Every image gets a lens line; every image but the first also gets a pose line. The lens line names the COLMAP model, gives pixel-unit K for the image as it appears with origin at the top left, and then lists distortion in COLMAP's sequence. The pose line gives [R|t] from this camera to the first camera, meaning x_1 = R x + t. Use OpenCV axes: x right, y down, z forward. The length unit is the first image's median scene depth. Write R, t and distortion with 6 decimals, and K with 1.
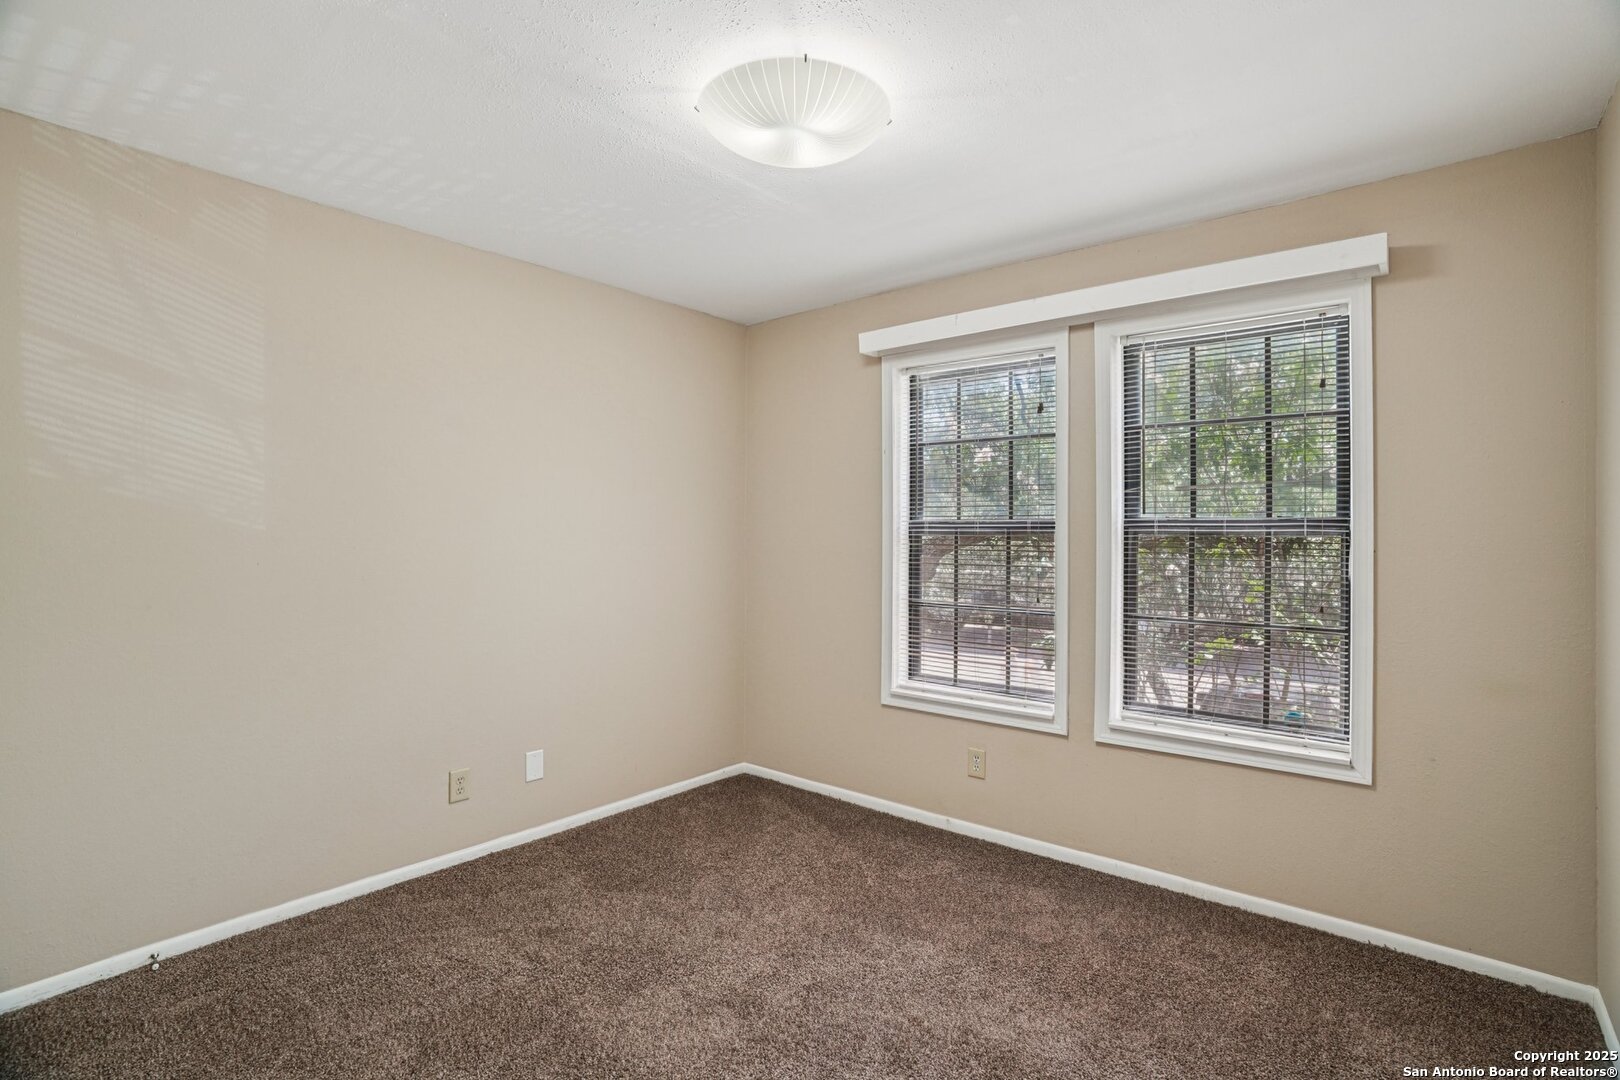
lens RADIAL K [[767.3, 0, 810.0], [0, 767.3, 540.0], [0, 0, 1]] dist [-0.001949, 0.000004]
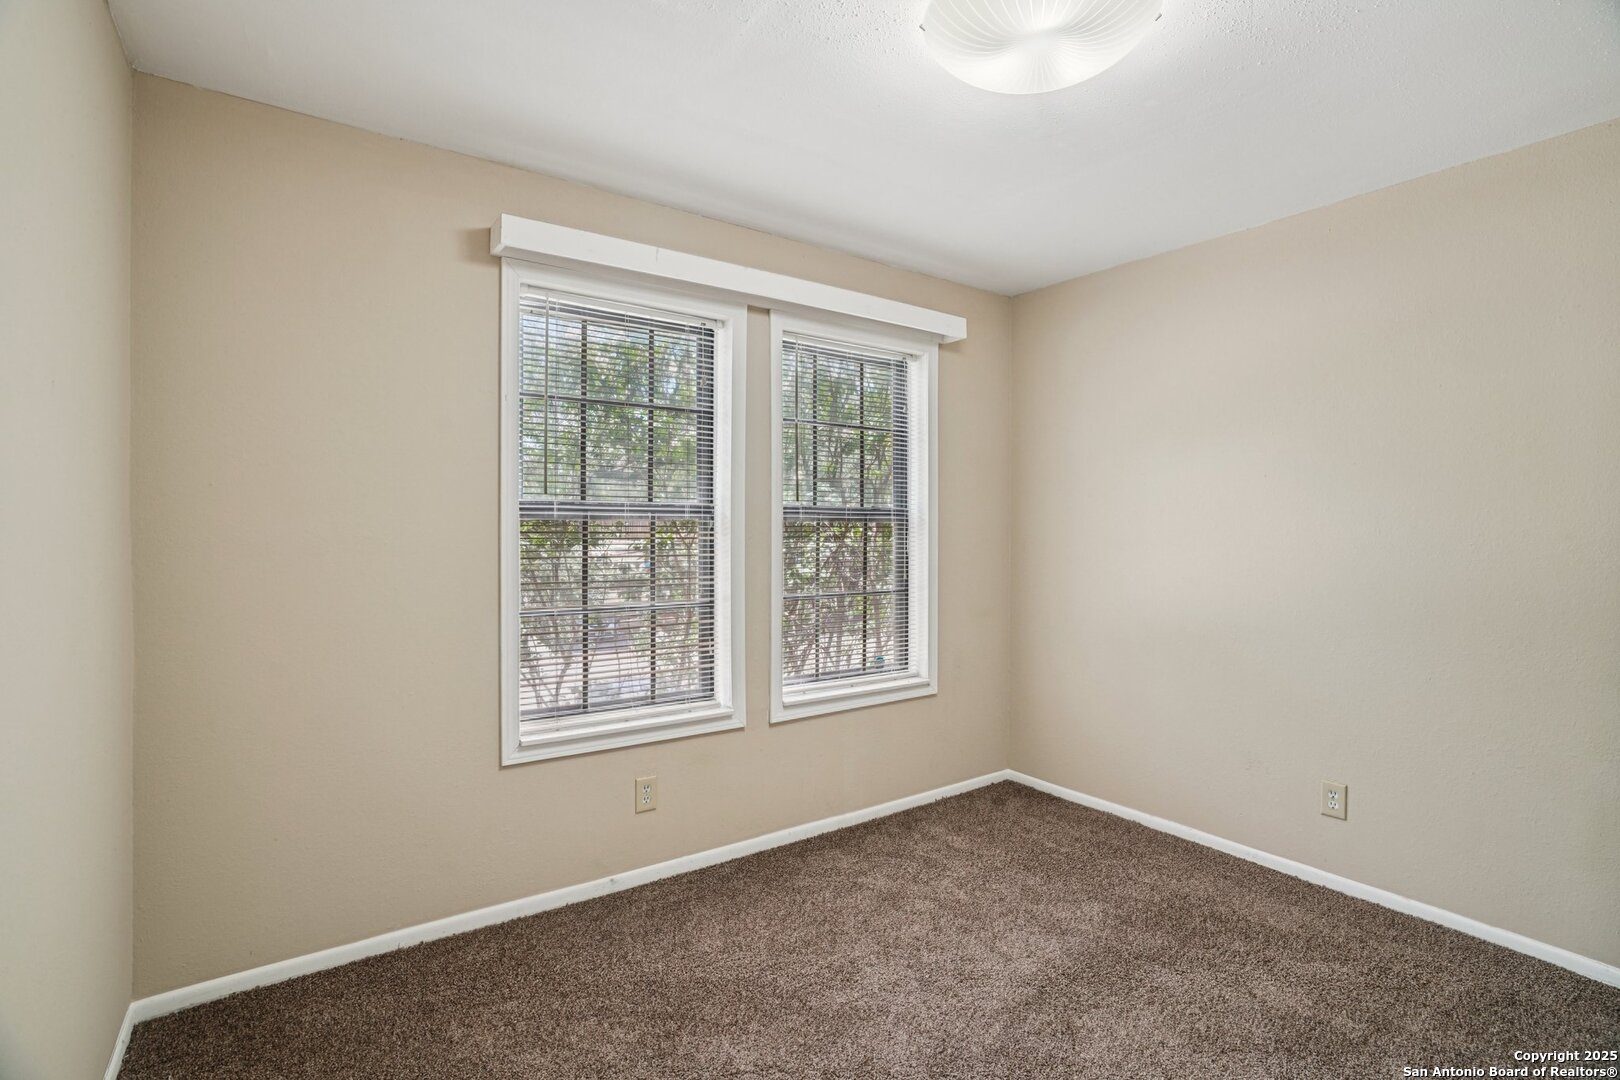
lens RADIAL K [[807.1, 0, 810.0], [0, 807.1, 540.0], [0, 0, 1]] dist [0.000479, 0.000371]
pose [[0.253642, -0.024861, 0.966979, -0.632548], [-0.001527, 0.999658, 0.026102, -0.009029], [-0.967297, -0.008097, 0.253517, 0.663238]]
